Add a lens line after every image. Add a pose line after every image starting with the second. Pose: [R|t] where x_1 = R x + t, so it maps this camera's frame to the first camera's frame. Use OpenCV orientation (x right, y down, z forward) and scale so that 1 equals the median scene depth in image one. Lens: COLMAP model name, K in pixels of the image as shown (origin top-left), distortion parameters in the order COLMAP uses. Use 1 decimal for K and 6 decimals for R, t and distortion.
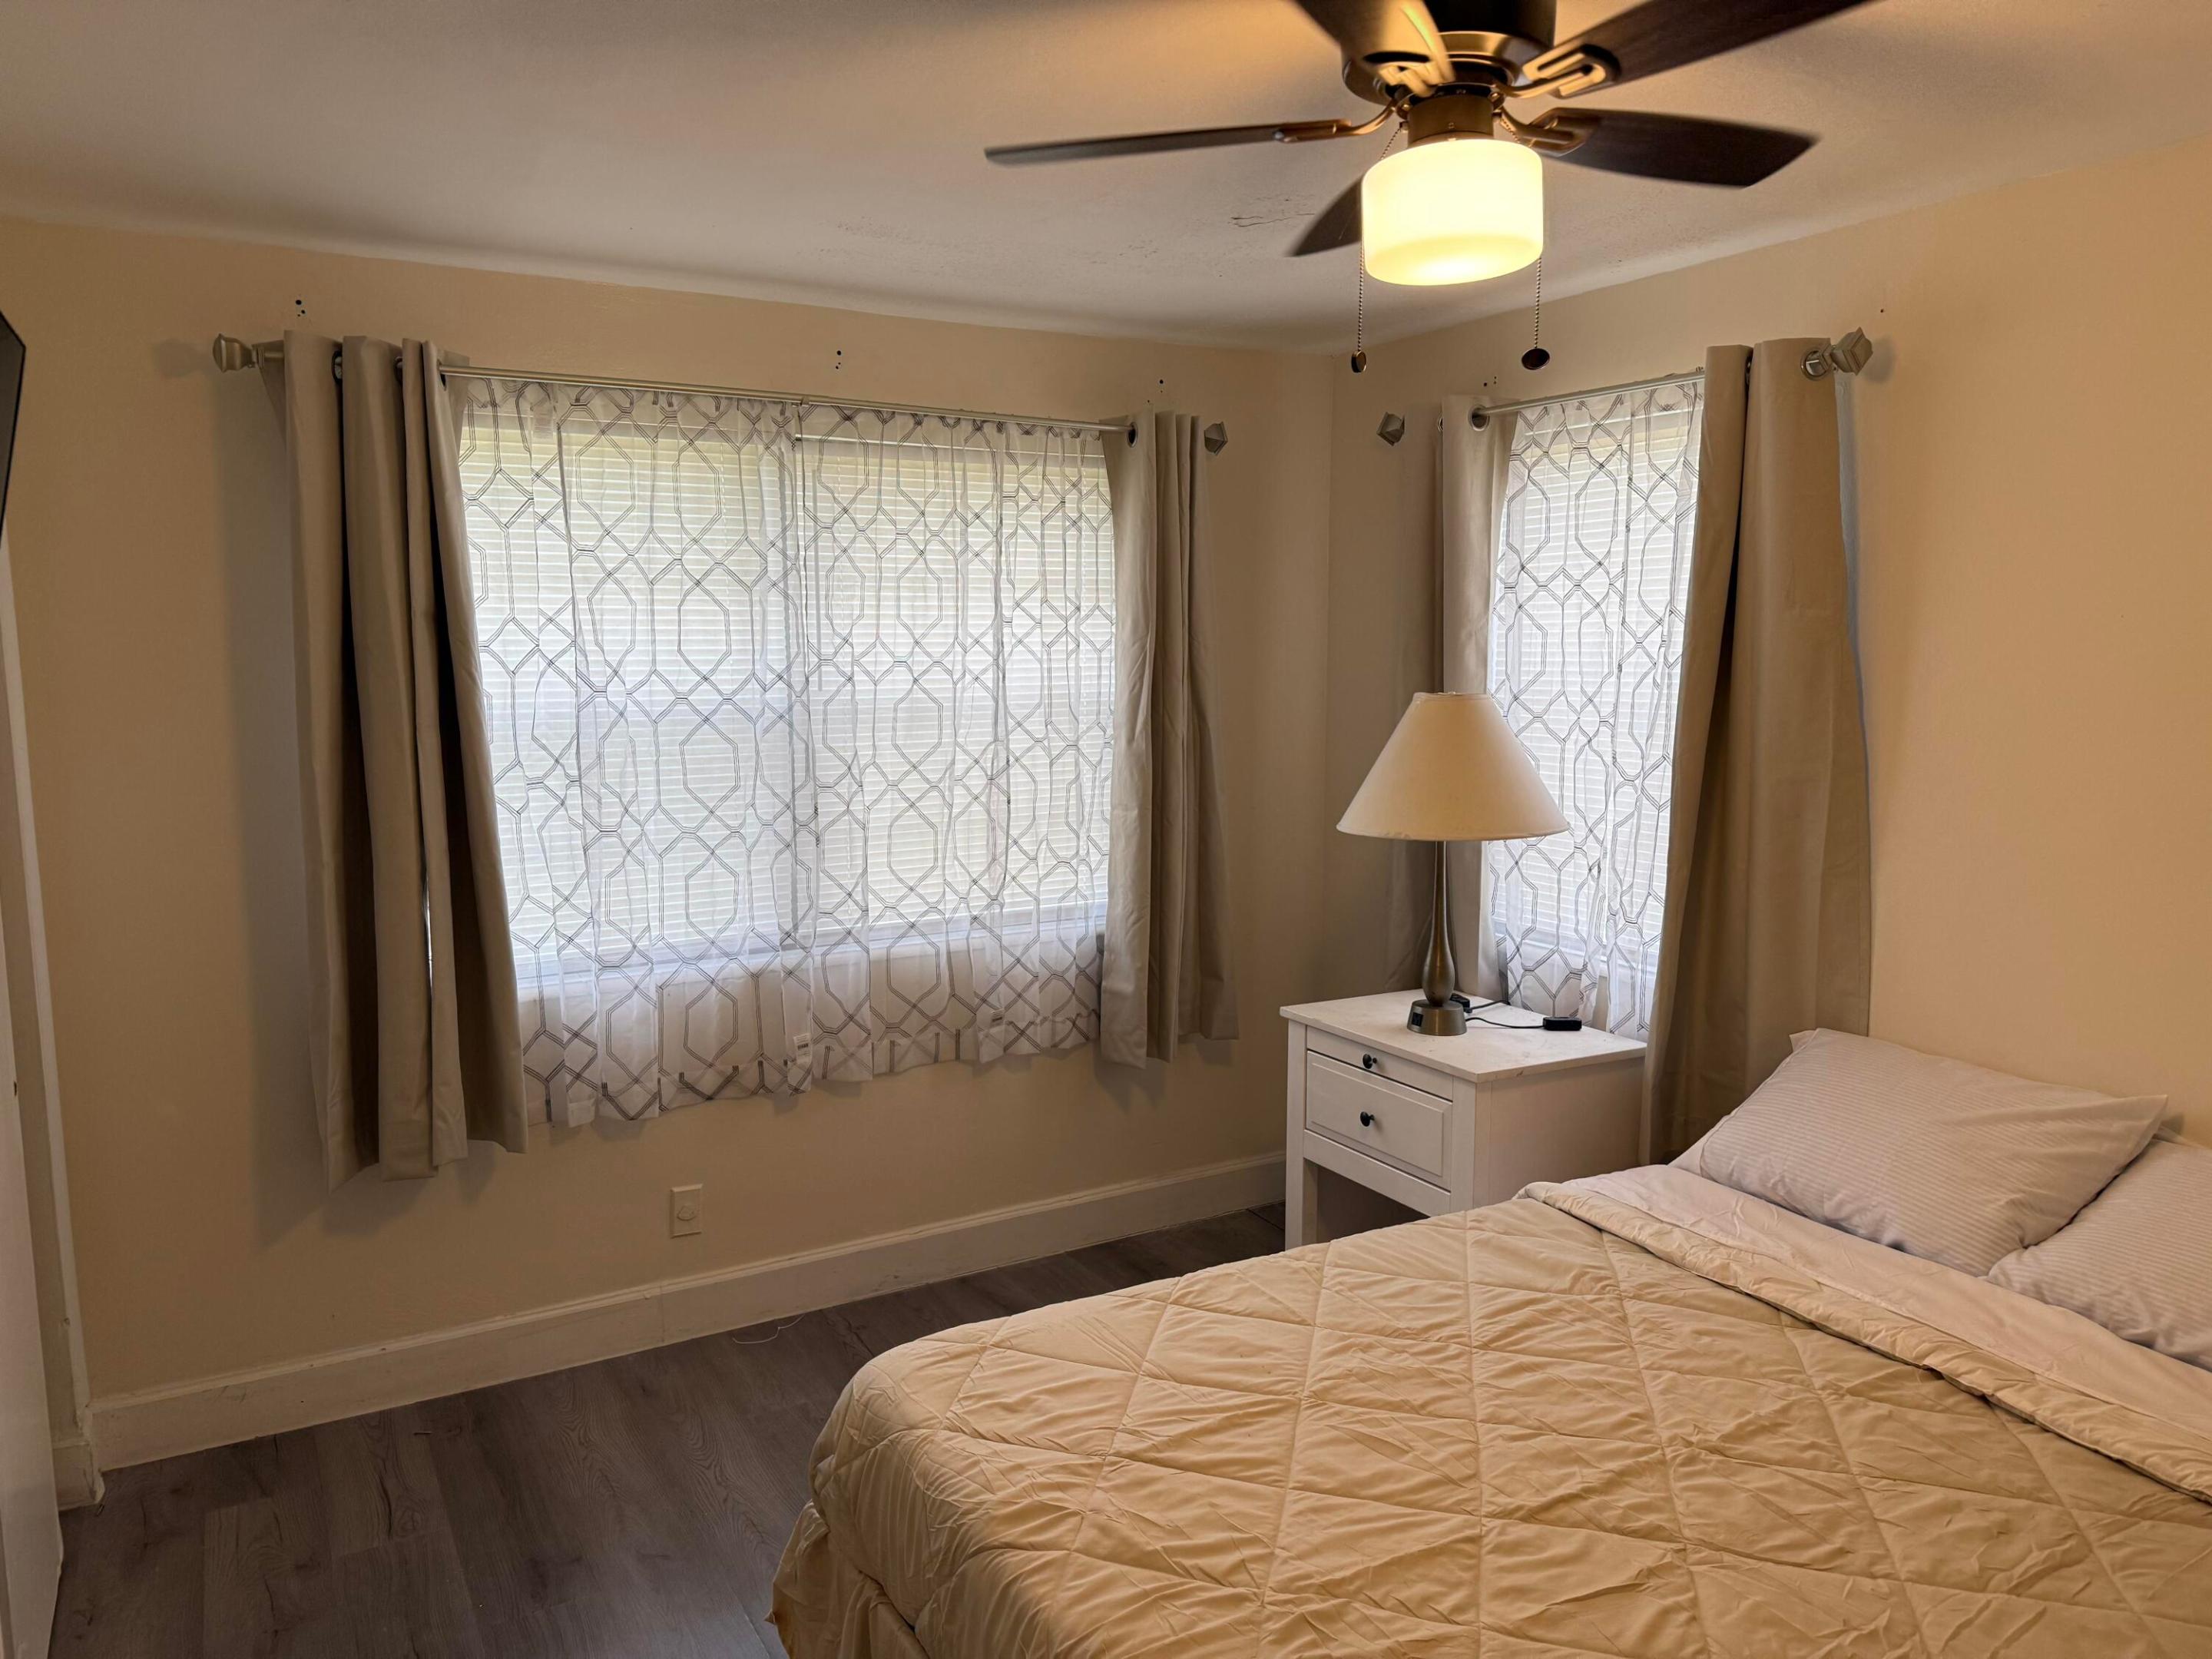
lens RADIAL K [[1535.6, 0, 1106.0], [0, 1535.6, 829.5], [0, 0, 1]] dist [0.079822, -0.129409]
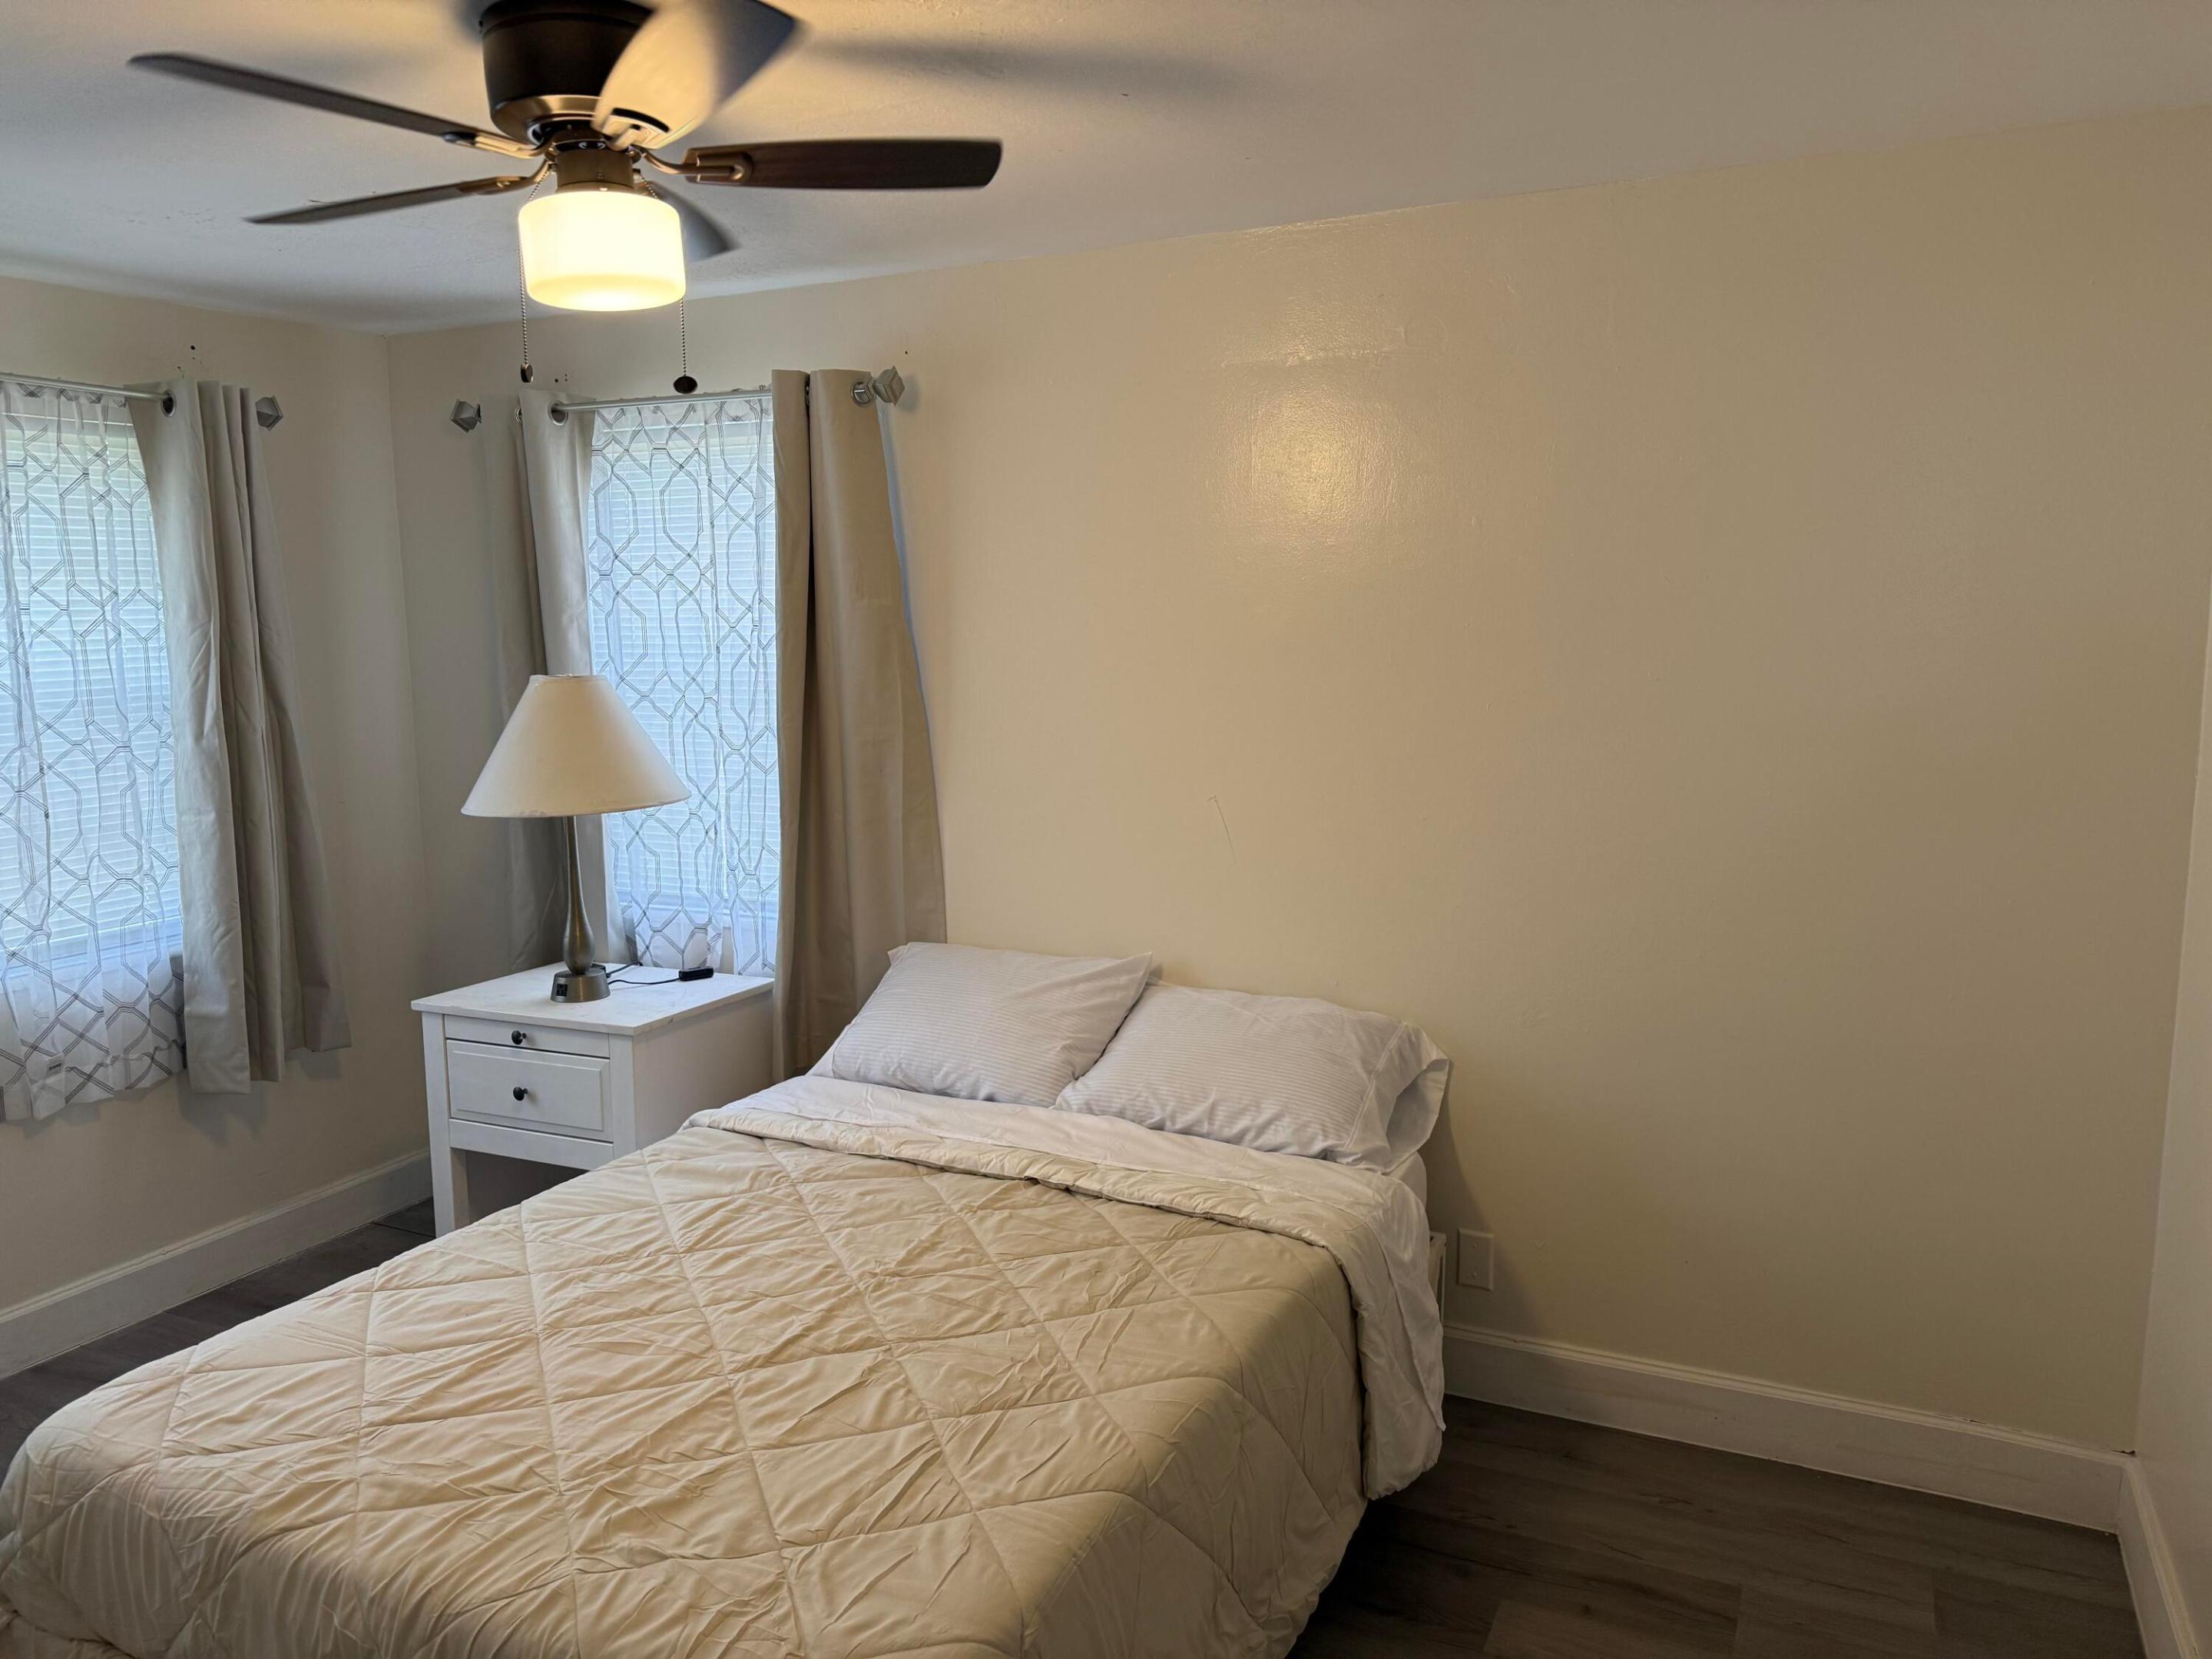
lens RADIAL K [[1535.6, 0, 1106.0], [0, 1535.6, 829.5], [0, 0, 1]] dist [0.079822, -0.129409]
pose [[0.813426, -0.084181, 0.575545, -0.093232], [0.082583, 0.996163, 0.028986, 0.015964], [-0.575776, 0.023952, 0.817257, -0.068953]]
